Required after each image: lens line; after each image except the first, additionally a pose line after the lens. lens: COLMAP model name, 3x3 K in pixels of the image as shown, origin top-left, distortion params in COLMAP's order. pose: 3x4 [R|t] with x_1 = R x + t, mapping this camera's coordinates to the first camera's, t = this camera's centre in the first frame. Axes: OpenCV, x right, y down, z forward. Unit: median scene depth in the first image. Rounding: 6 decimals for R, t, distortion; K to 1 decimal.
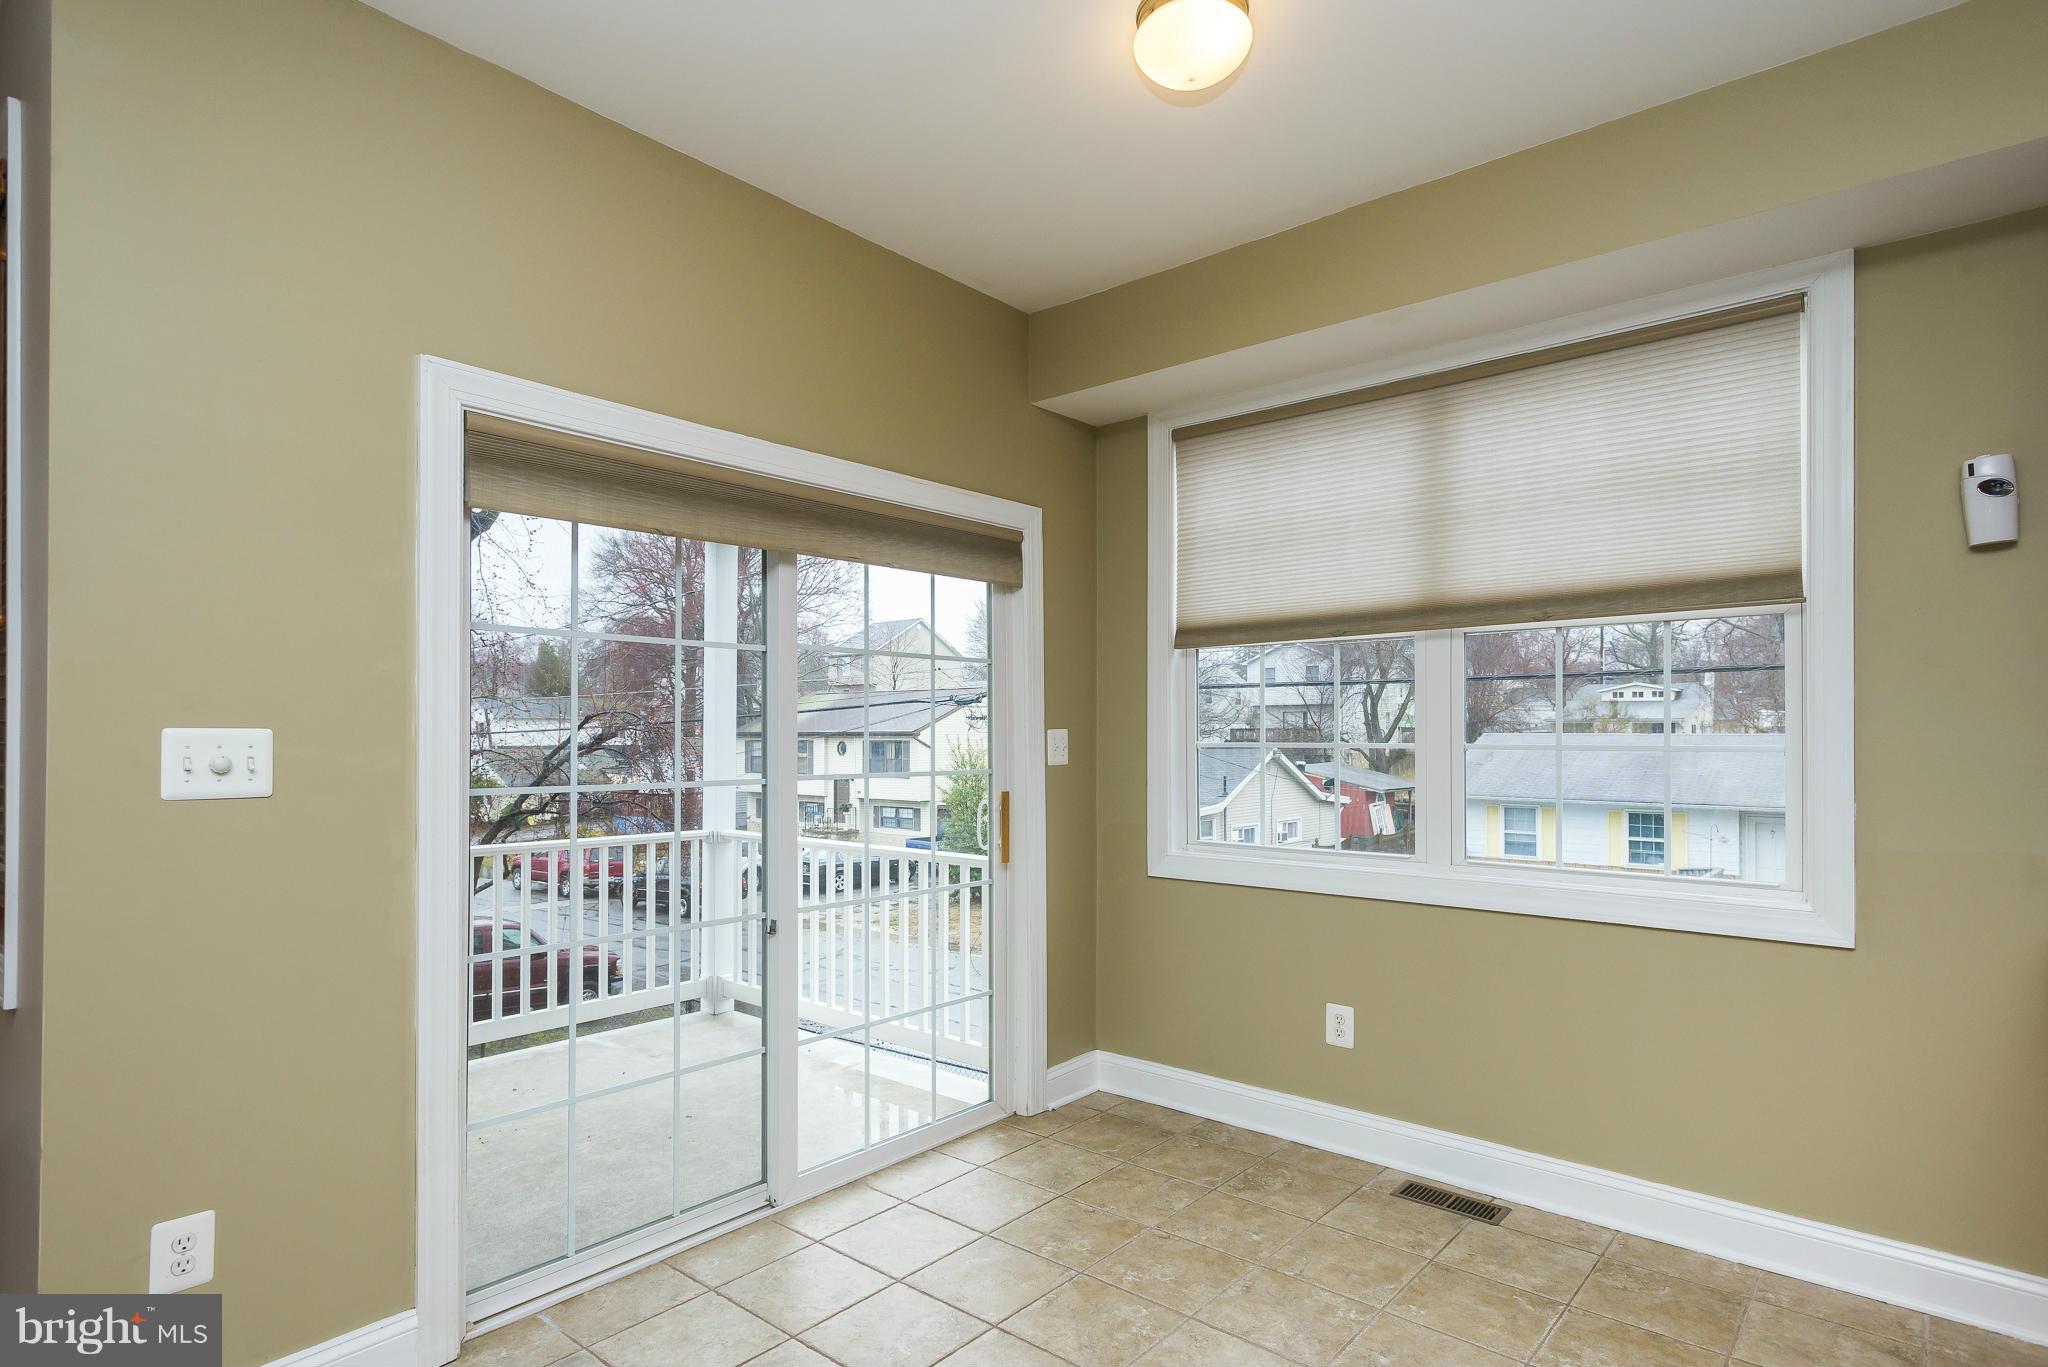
lens RADIAL K [[1067.2, 0, 1029.3], [0, 1067.2, 727.1], [0, 0, 1]] dist [0.013138, 0.000578]
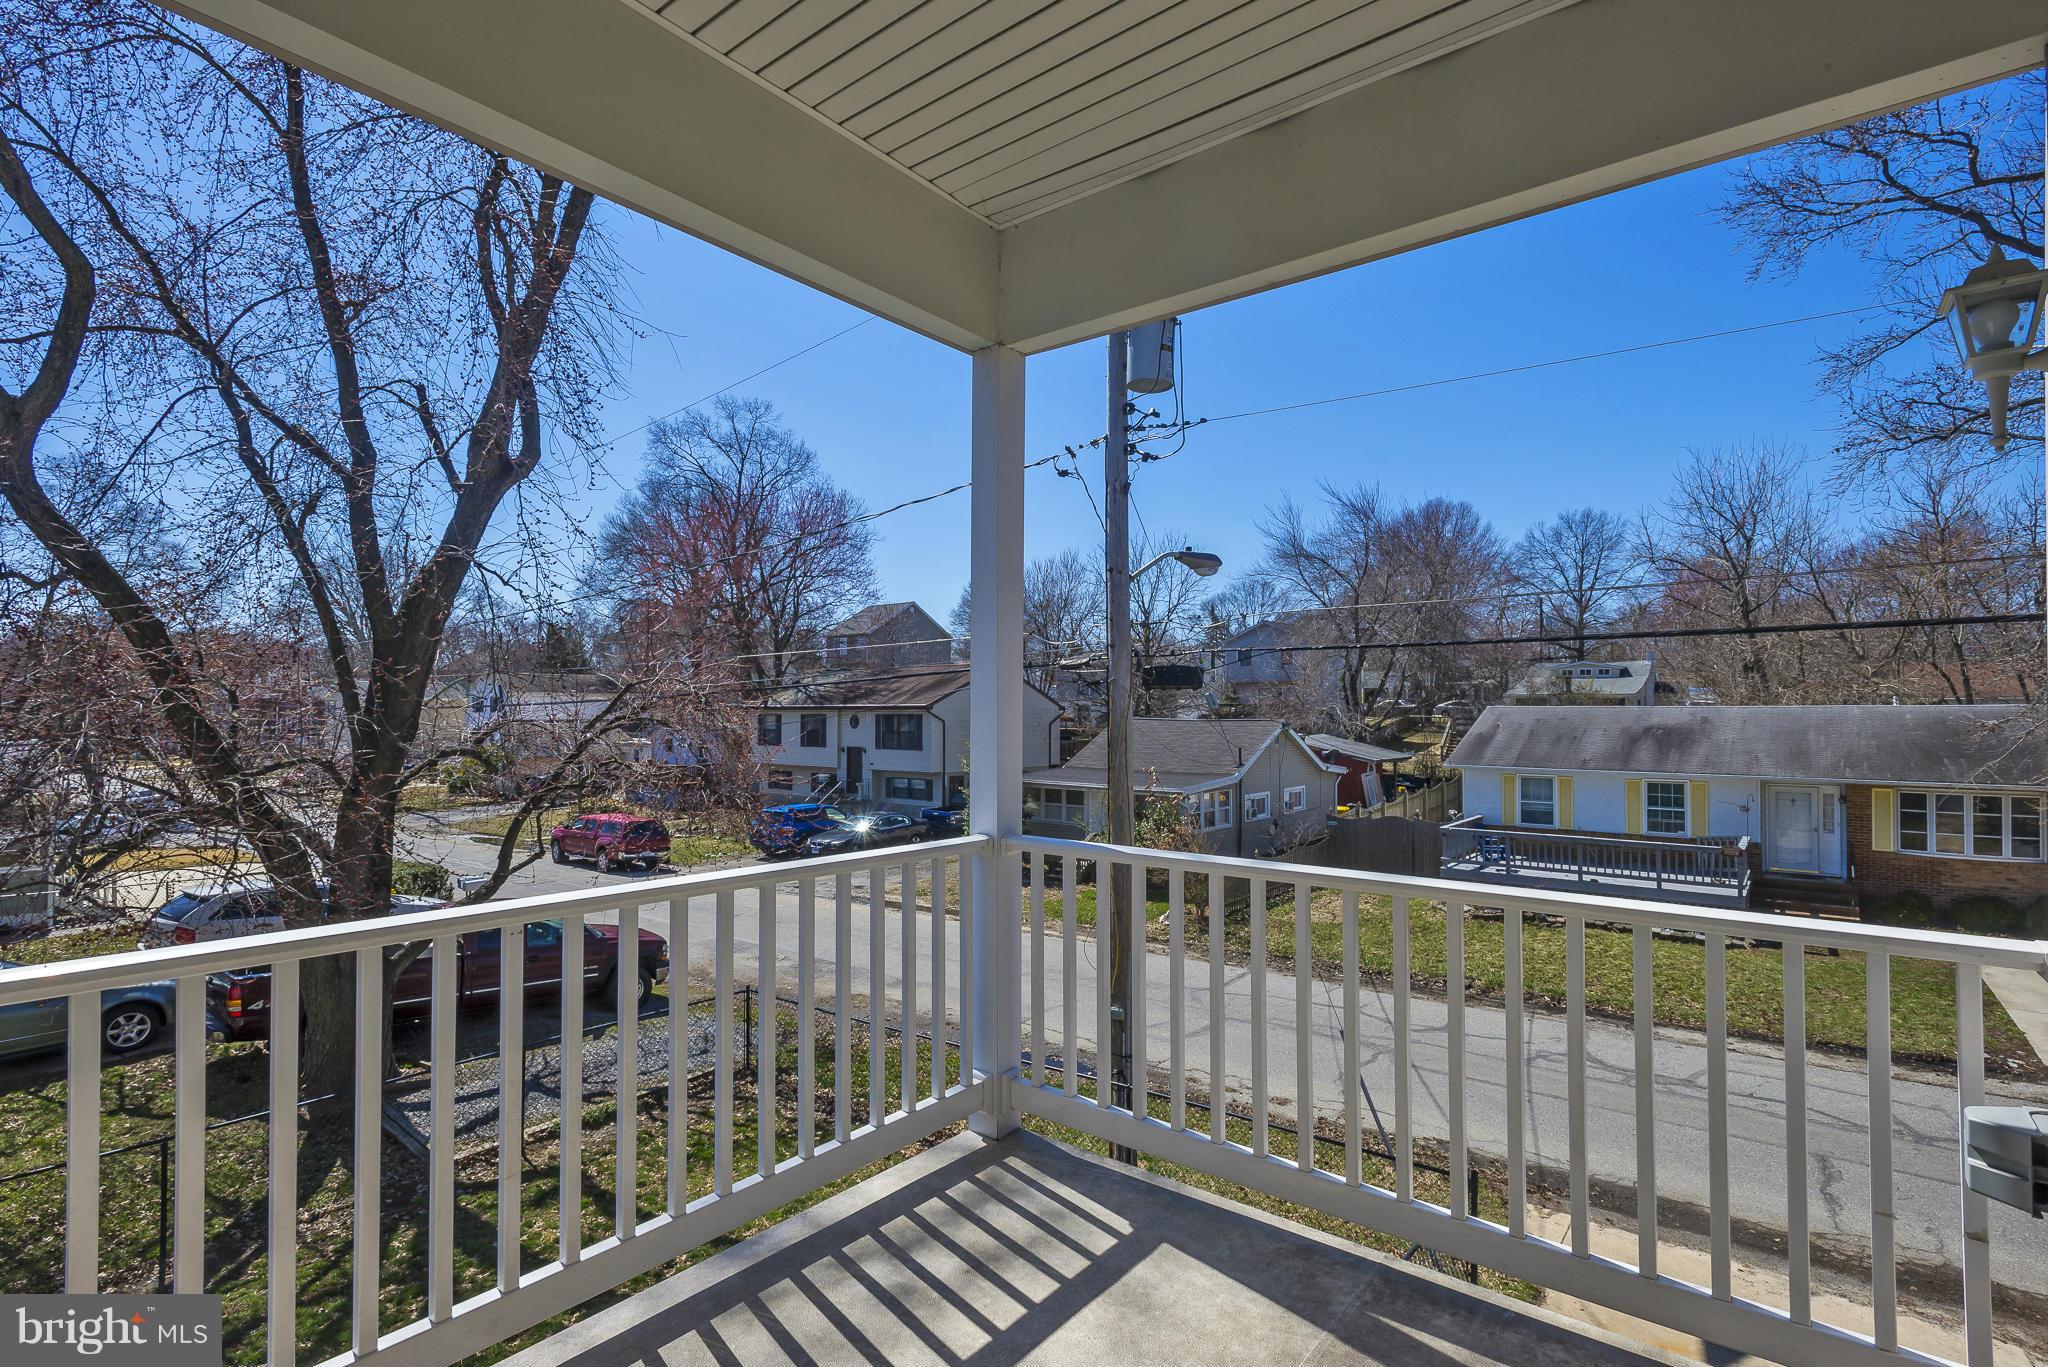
lens RADIAL K [[949.5, 0, 1035.5], [0, 949.5, 692.3], [0, 0, 1]] dist [0.006408, -0.003076]
pose [[0.998922, -0.002171, 0.046380, -0.049104], [0.002568, 0.999961, -0.008497, -0.000427], [-0.046360, 0.008607, 0.998888, 0.081656]]
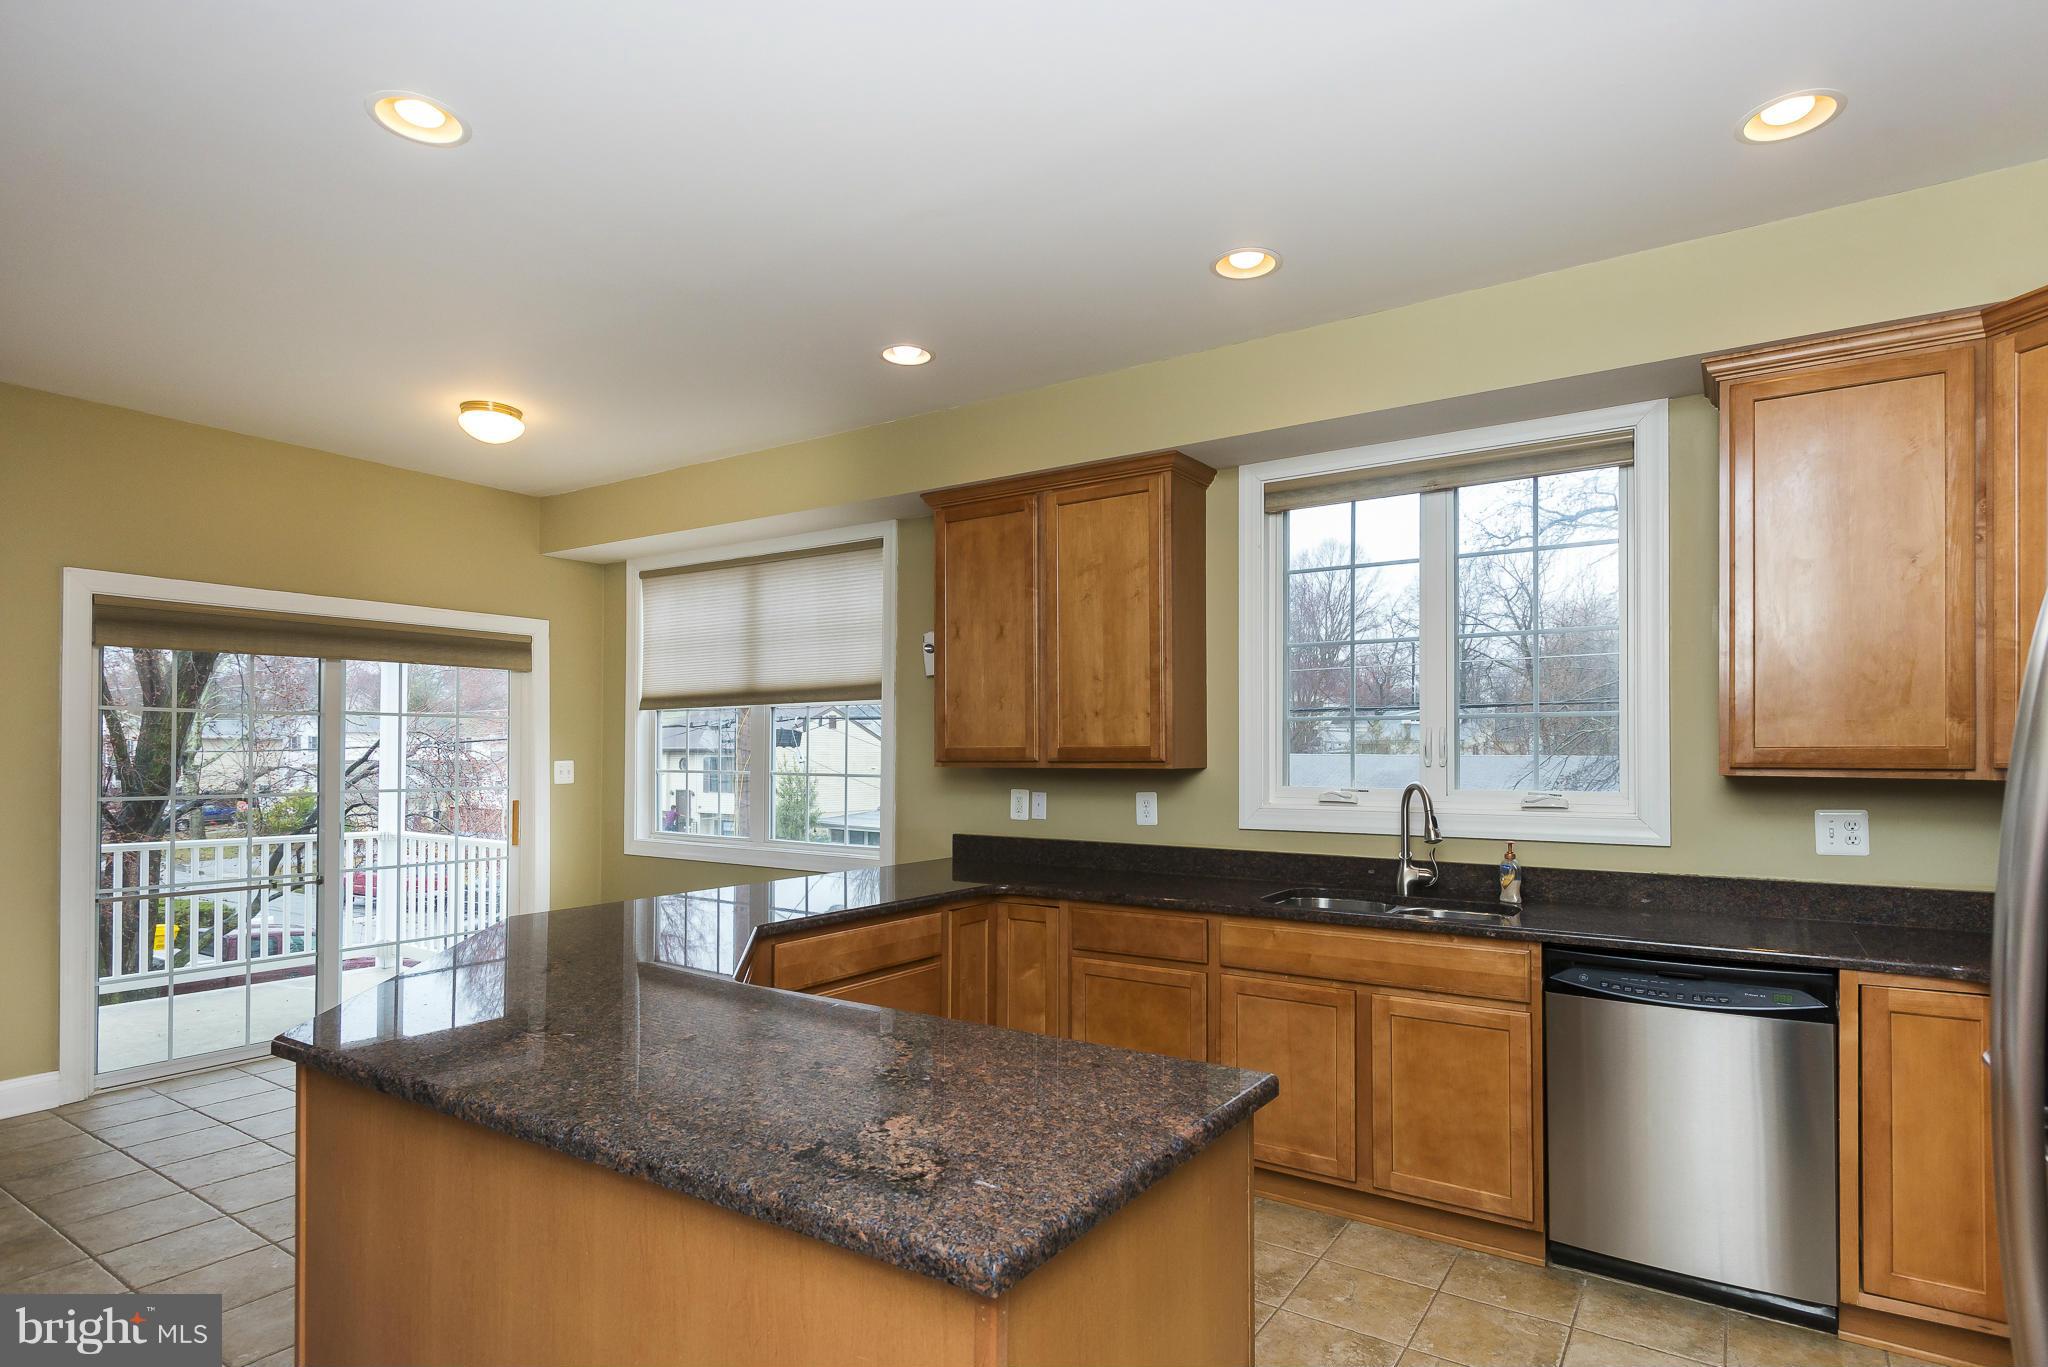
lens RADIAL K [[1067.2, 0, 1044.2], [0, 1067.2, 753.7], [0, 0, 1]] dist [0.013138, 0.000578]
pose [[0.993195, 0.005478, 0.116338, 0.540620], [-0.006604, 0.999935, 0.009292, -0.027391], [-0.116280, -0.009997, 0.993166, -0.638256]]
